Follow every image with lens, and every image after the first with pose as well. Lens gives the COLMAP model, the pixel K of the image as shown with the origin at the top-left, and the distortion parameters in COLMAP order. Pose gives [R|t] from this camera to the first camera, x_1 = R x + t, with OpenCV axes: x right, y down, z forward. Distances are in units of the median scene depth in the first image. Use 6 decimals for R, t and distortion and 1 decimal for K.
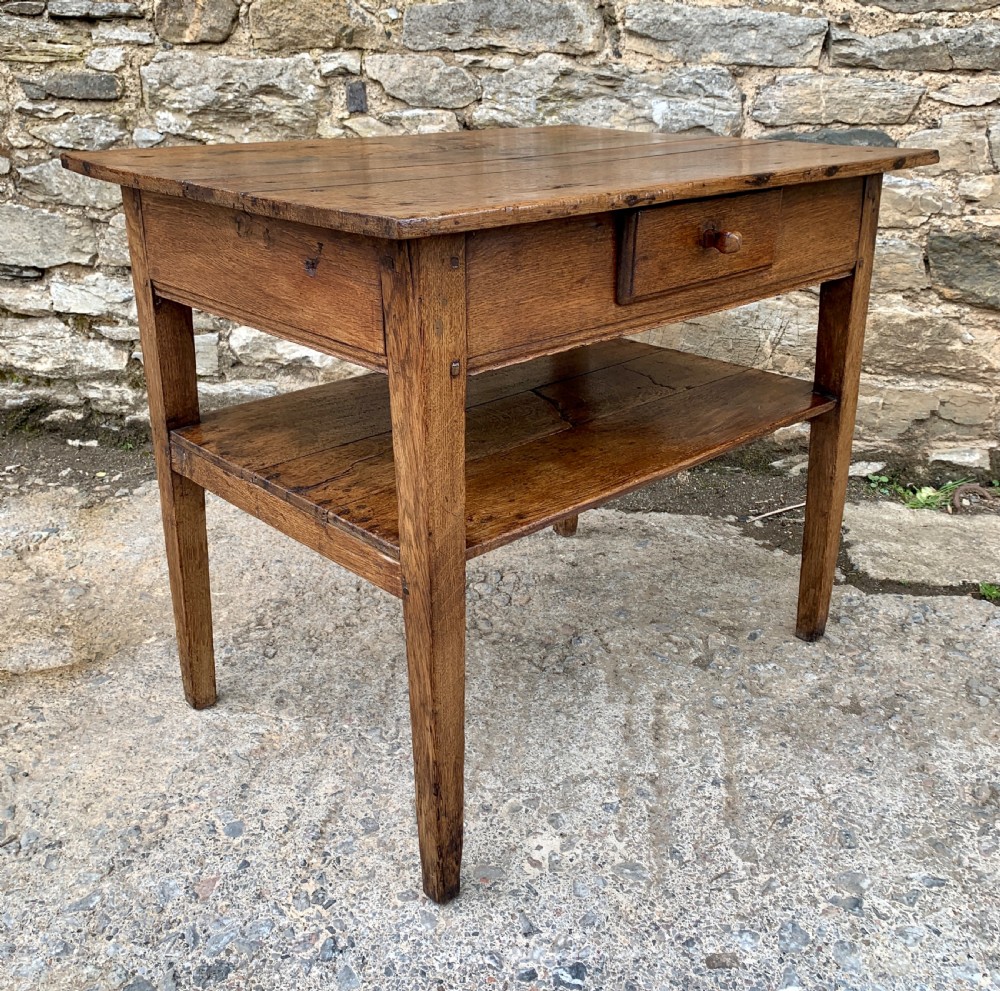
lens RADIAL K [[1049.0, 0, 498.5], [0, 1049.0, 421.3], [0, 0, 1]] dist [0.027458, -0.046623]
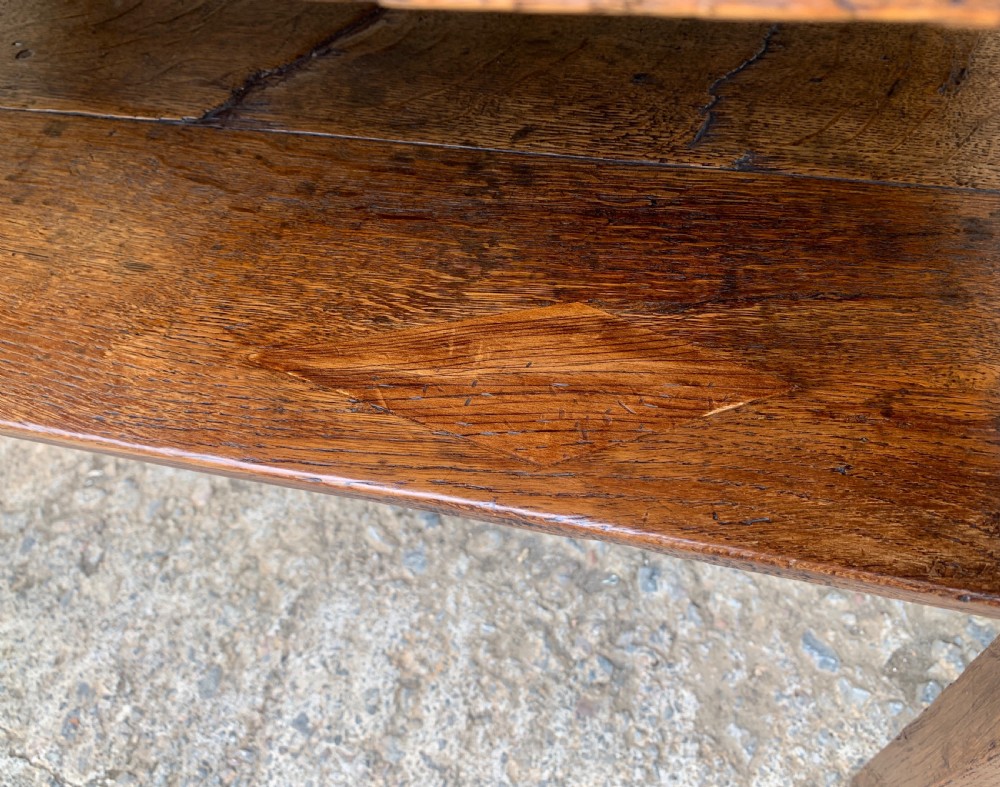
lens RADIAL K [[842.8, 0, 486.2], [0, 842.8, 371.3], [0, 0, 1]] dist [0.006357, -0.010055]
pose [[0.988582, 0.036024, -0.146311, 0.045172], [0.053432, 0.824092, 0.563930, -0.088000], [0.140889, -0.565309, 0.812758, 0.598066]]
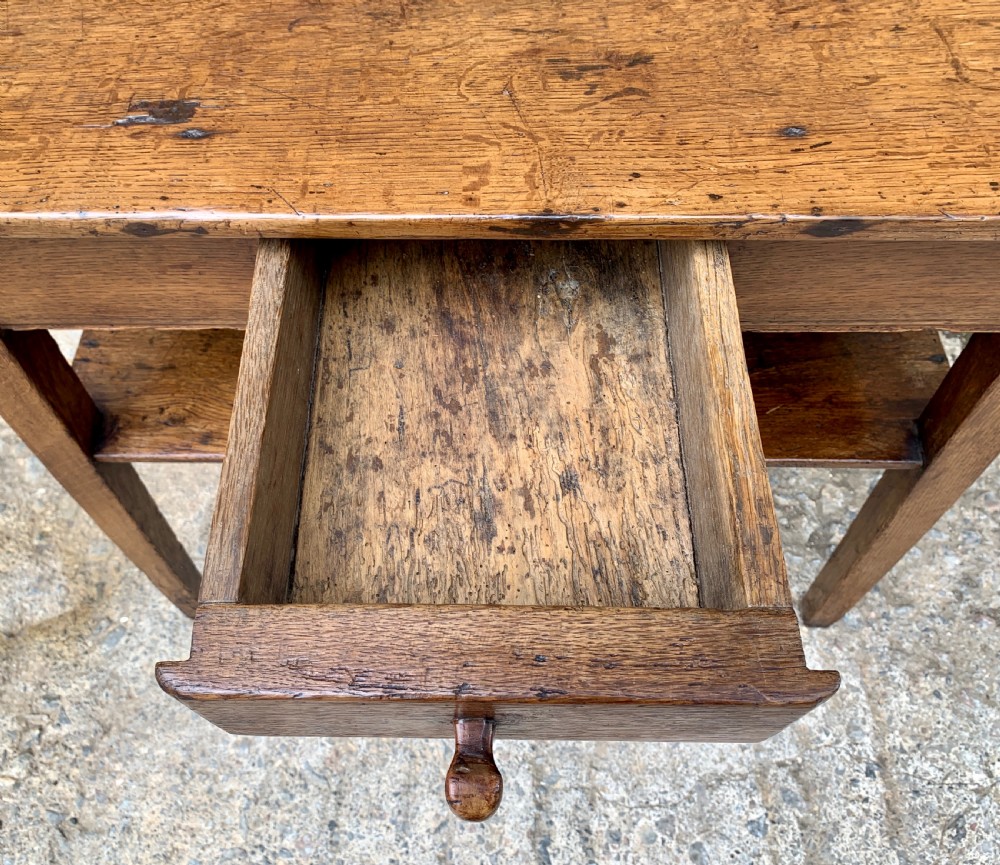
lens RADIAL K [[899.5, 0, 449.2], [0, 899.5, 424.0], [0, 0, 1]] dist [0.001205, 0.004810]
pose [[0.995018, -0.098705, 0.013997, -0.083345], [0.070634, 0.797080, 0.599729, -0.243391], [-0.070353, -0.595752, 0.800081, 0.404484]]
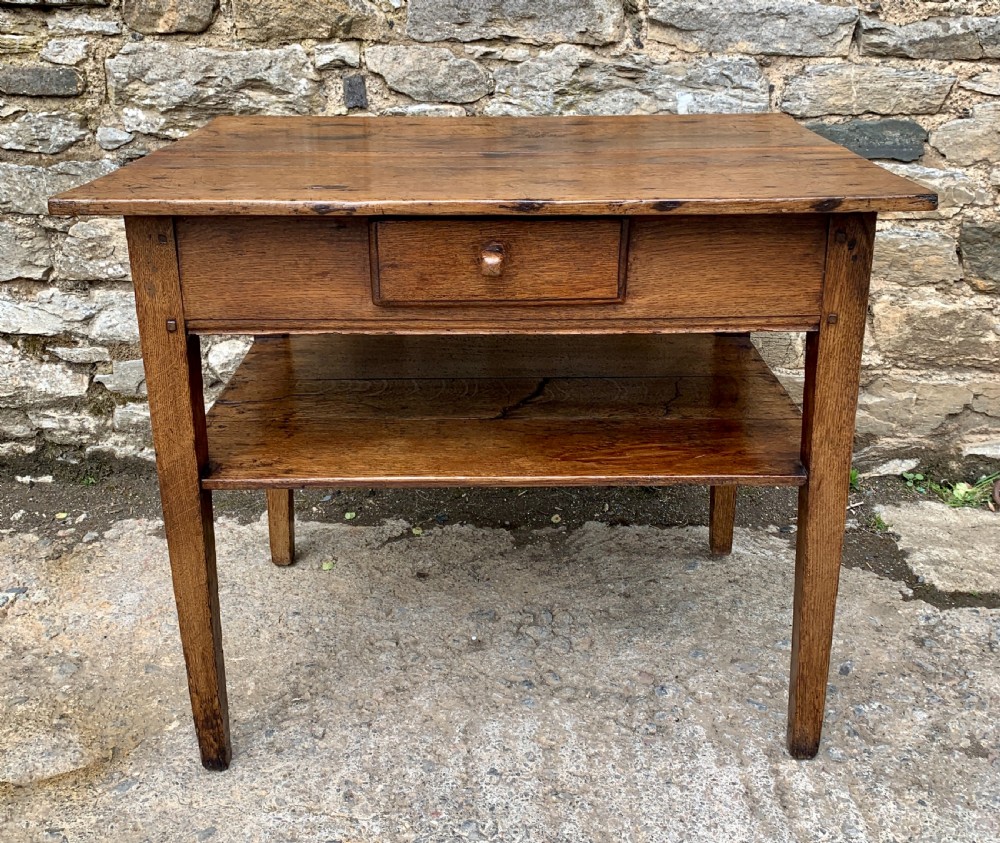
lens RADIAL K [[1064.3, 0, 504.0], [0, 1064.3, 347.2], [0, 0, 1]] dist [0.080421, -0.170670]
pose [[0.992132, -0.040472, 0.118476, -0.130936], [0.044589, 0.998483, -0.032304, -0.052278], [-0.116988, 0.037332, 0.992431, 0.071960]]
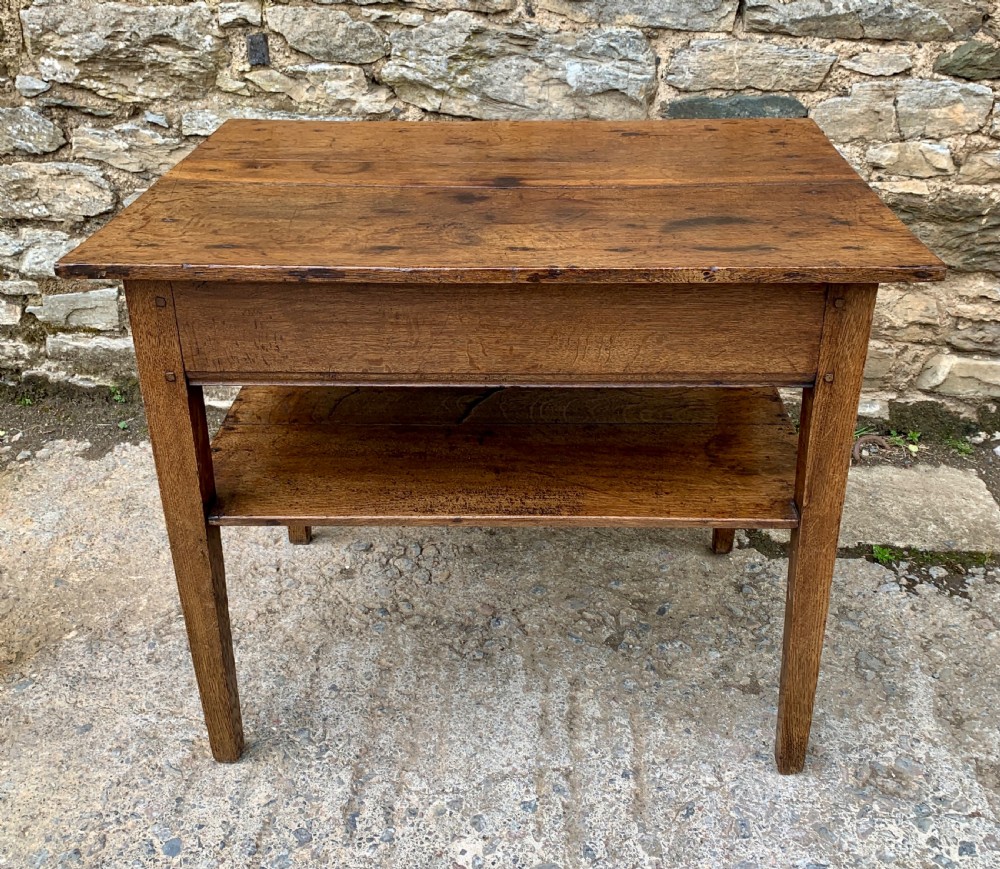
lens RADIAL K [[1099.6, 0, 504.9], [0, 1099.6, 382.4], [0, 0, 1]] dist [0.049396, -0.095390]
pose [[0.996018, -0.018466, 0.087220, -0.005542], [0.008444, 0.993456, 0.113902, -0.126062], [-0.088752, -0.112712, 0.989656, -0.044206]]
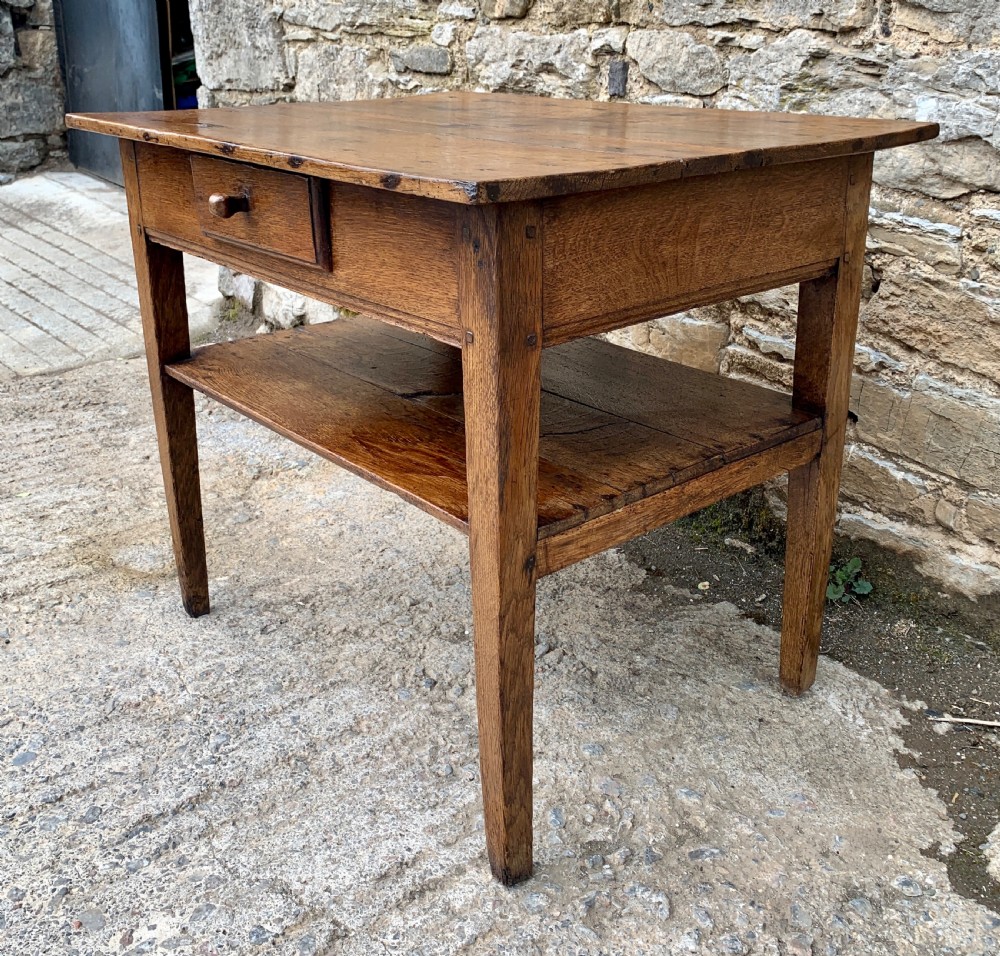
lens RADIAL K [[1077.4, 0, 521.8], [0, 1077.4, 405.5], [0, 0, 1]] dist [0.016481, -0.023360]
pose [[0.745070, 0.225598, -0.627676, 0.451801], [-0.237768, 0.969073, 0.066064, -0.086745], [0.623167, 0.100019, 0.775667, 0.287321]]
